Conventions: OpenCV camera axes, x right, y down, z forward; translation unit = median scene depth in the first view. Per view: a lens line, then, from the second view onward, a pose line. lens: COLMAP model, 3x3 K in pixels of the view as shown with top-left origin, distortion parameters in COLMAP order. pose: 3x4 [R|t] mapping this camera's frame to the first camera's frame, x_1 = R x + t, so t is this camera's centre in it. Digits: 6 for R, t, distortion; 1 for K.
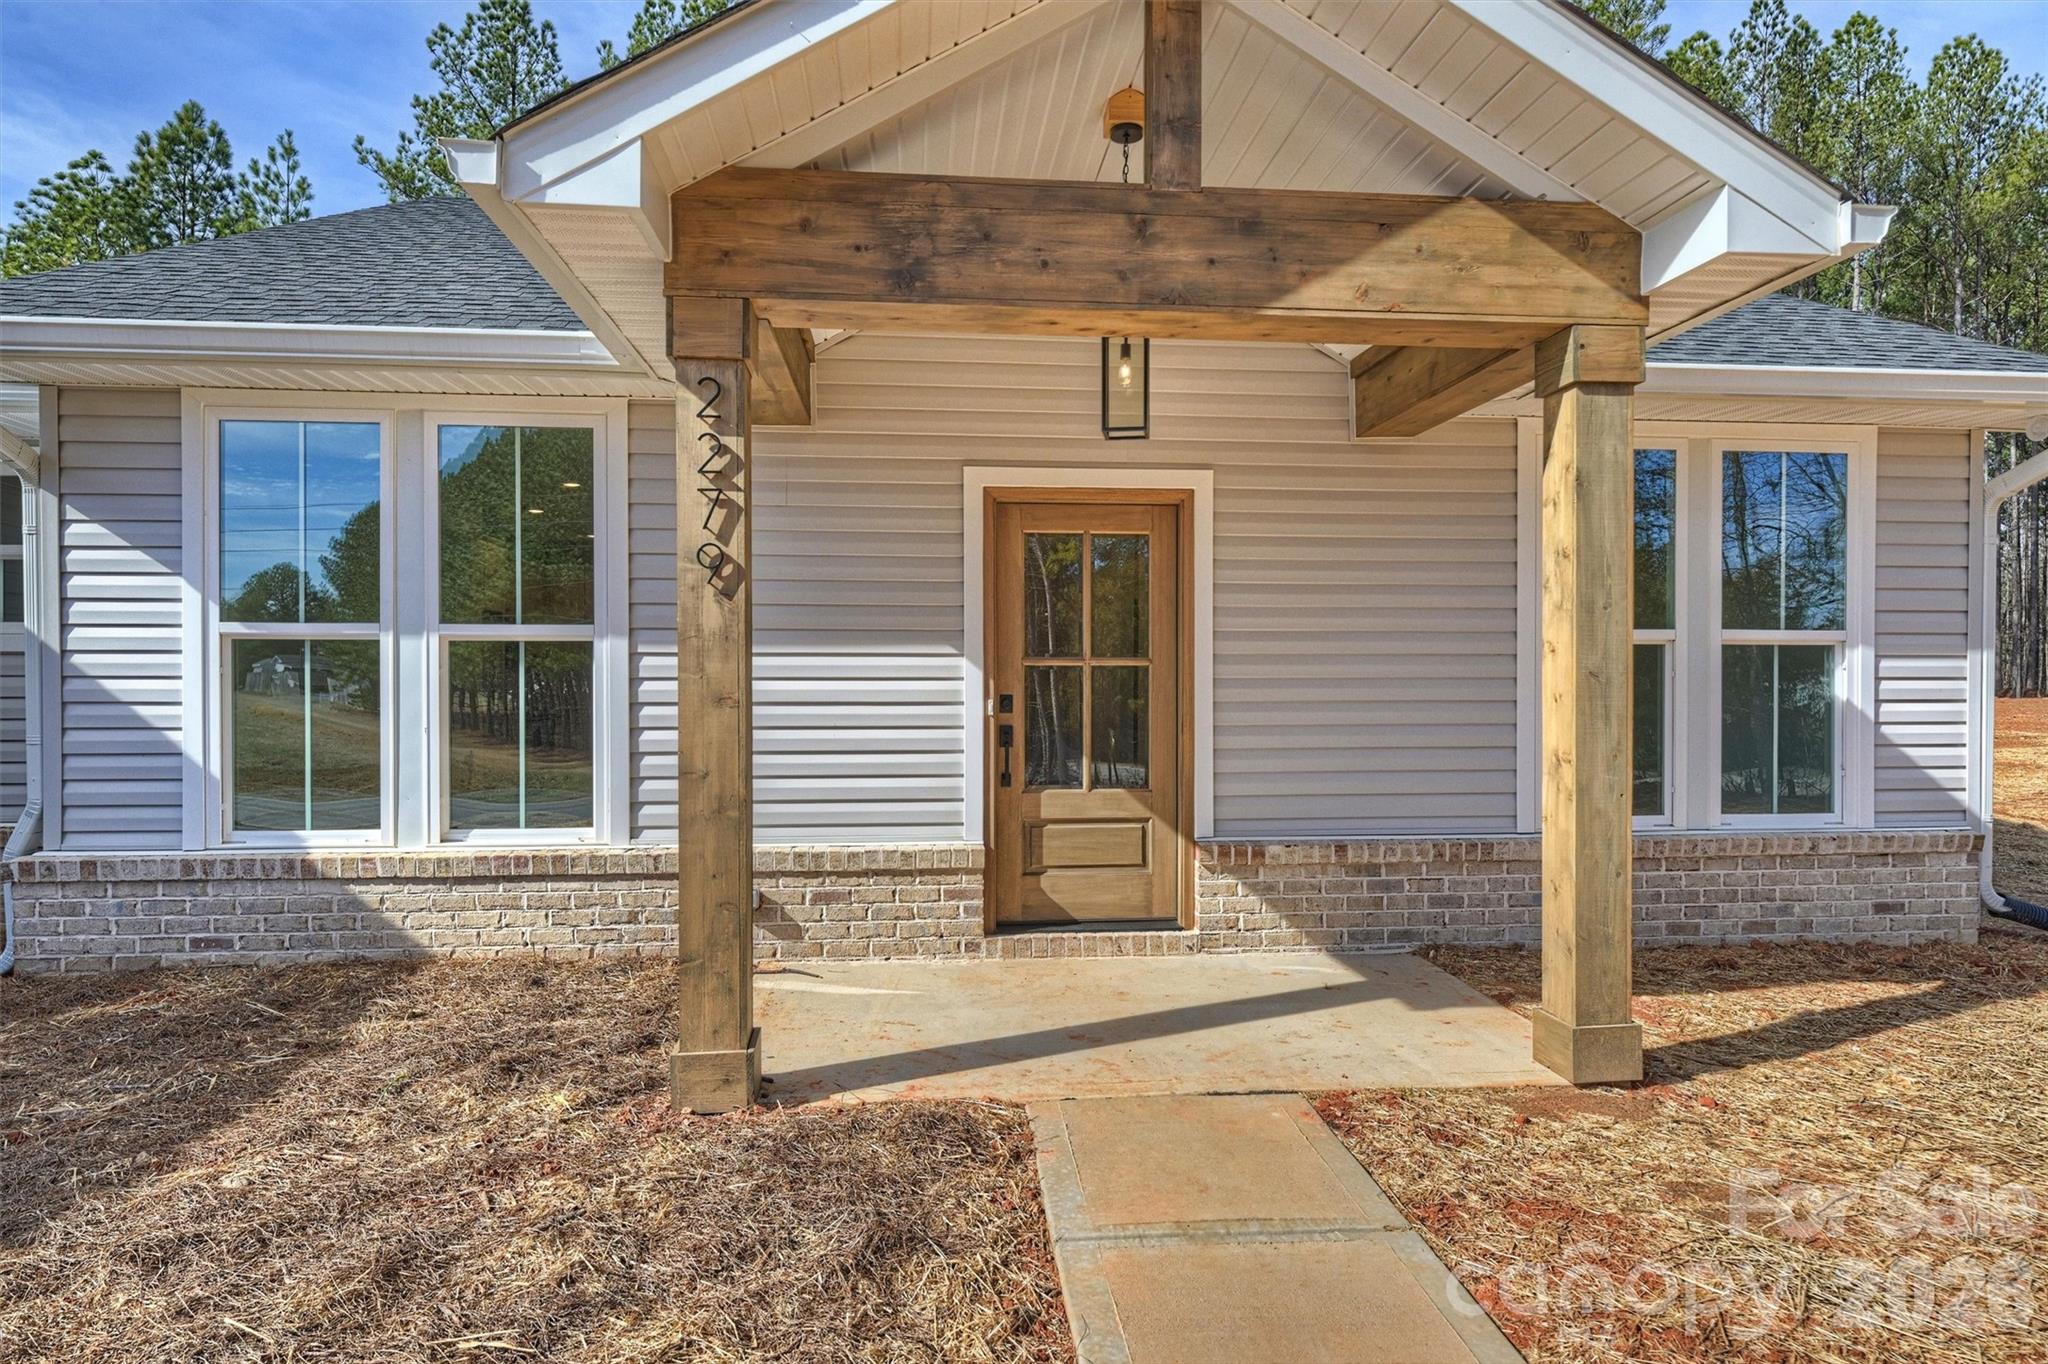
lens RADIAL K [[983.4, 0, 1023.1], [0, 983.4, 687.4], [0, 0, 1]] dist [0.013816, -0.016720]
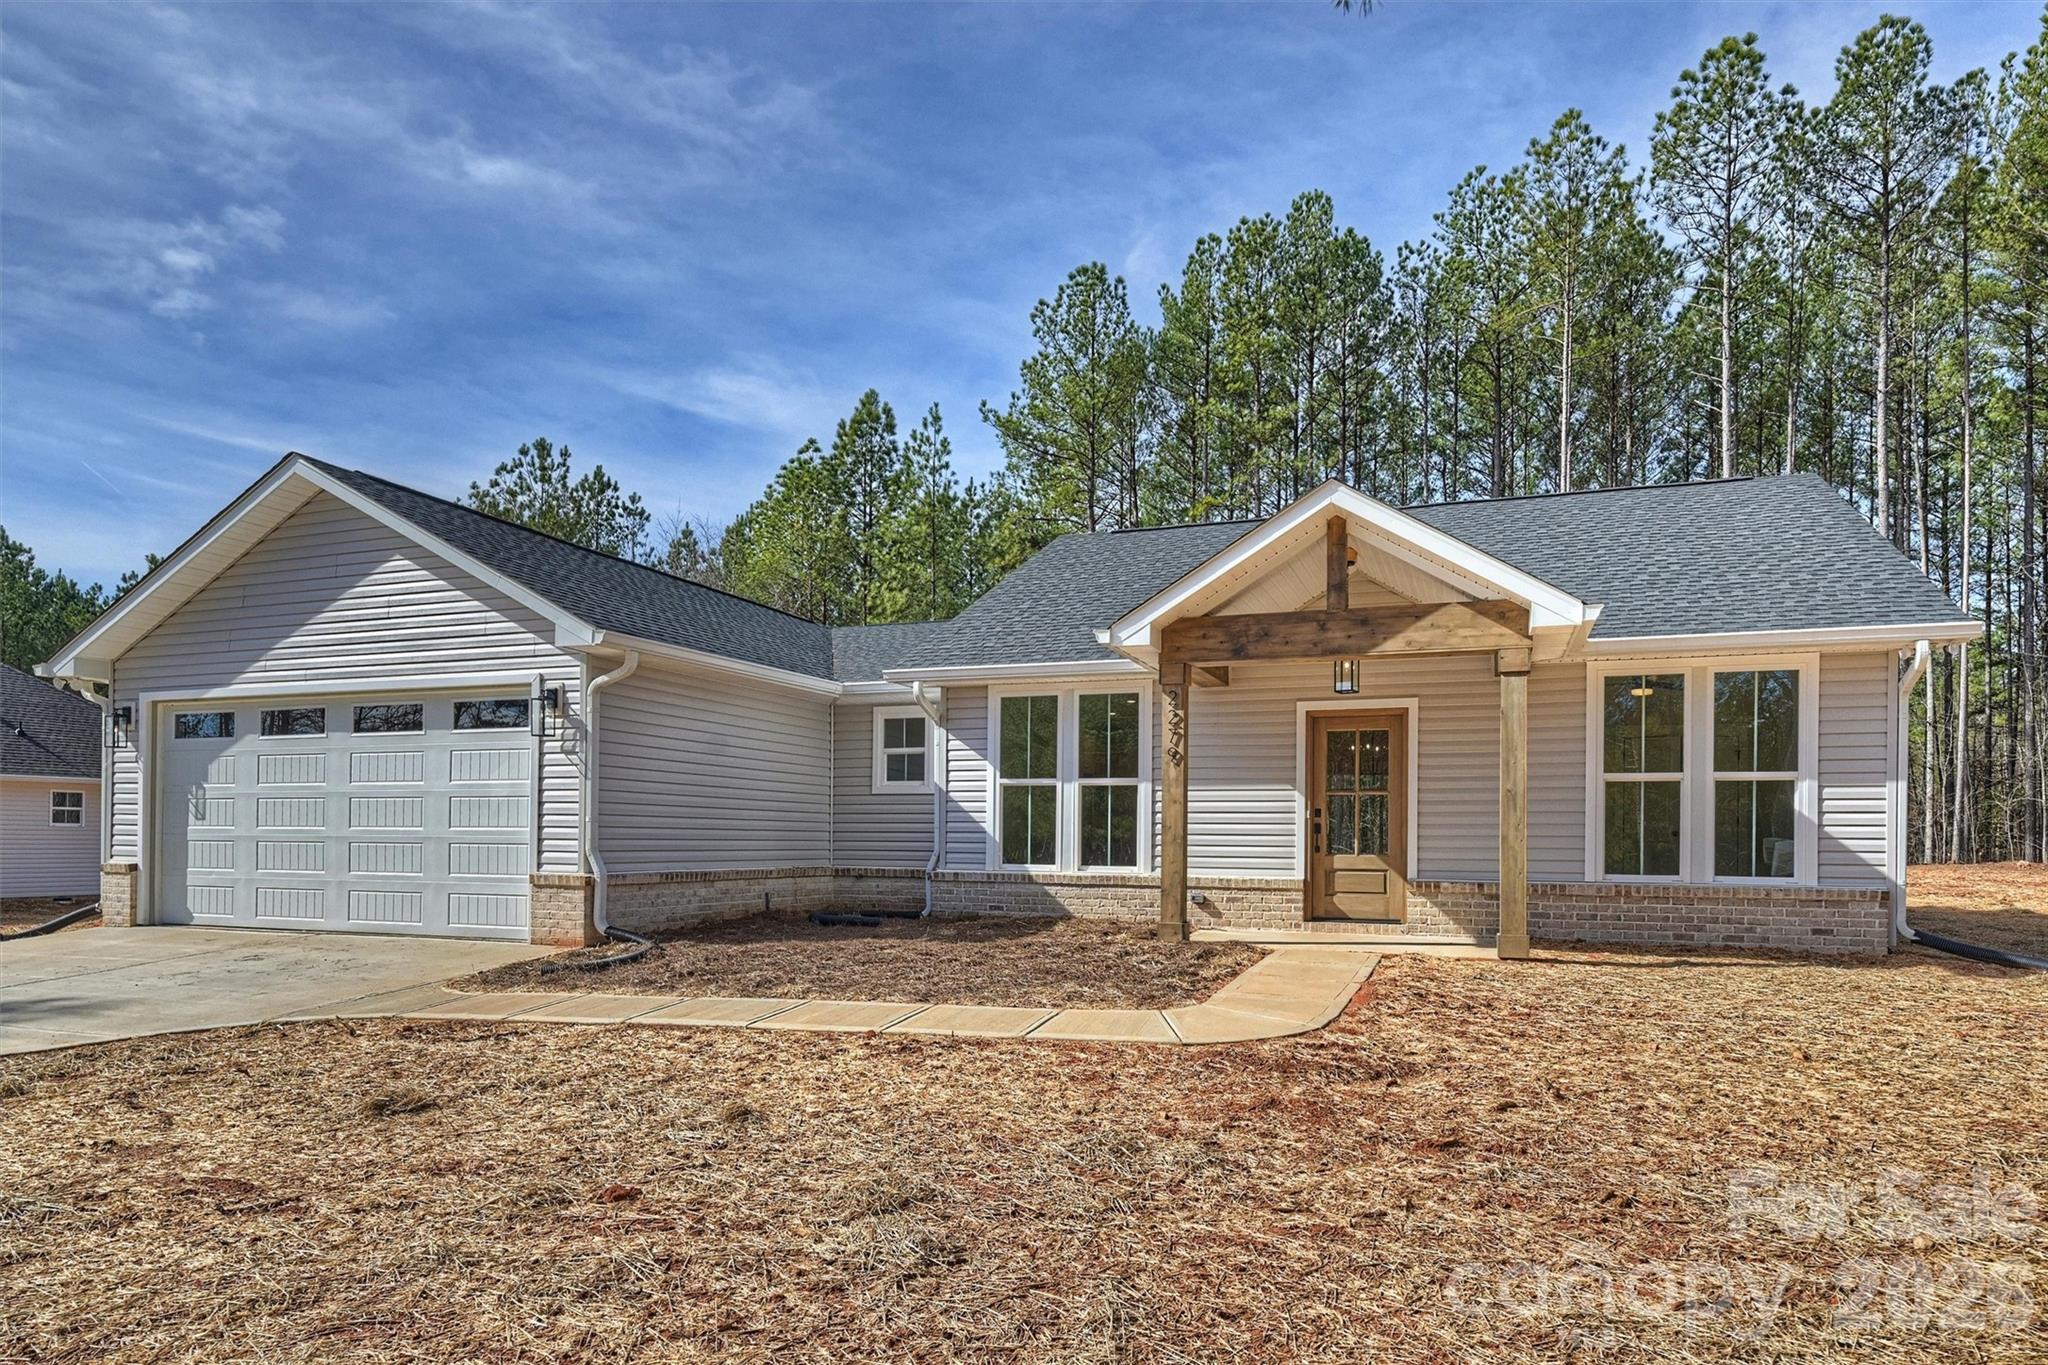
lens RADIAL K [[1305.3, 0, 1024.0], [0, 1305.3, 682.5], [0, 0, 1]] dist [-0.000117, 0.001408]
pose [[0.870833, -0.049726, -0.489057, 0.822875], [-0.021367, 0.990101, -0.138718, 0.142240], [0.491114, 0.131250, 0.861151, -1.760171]]
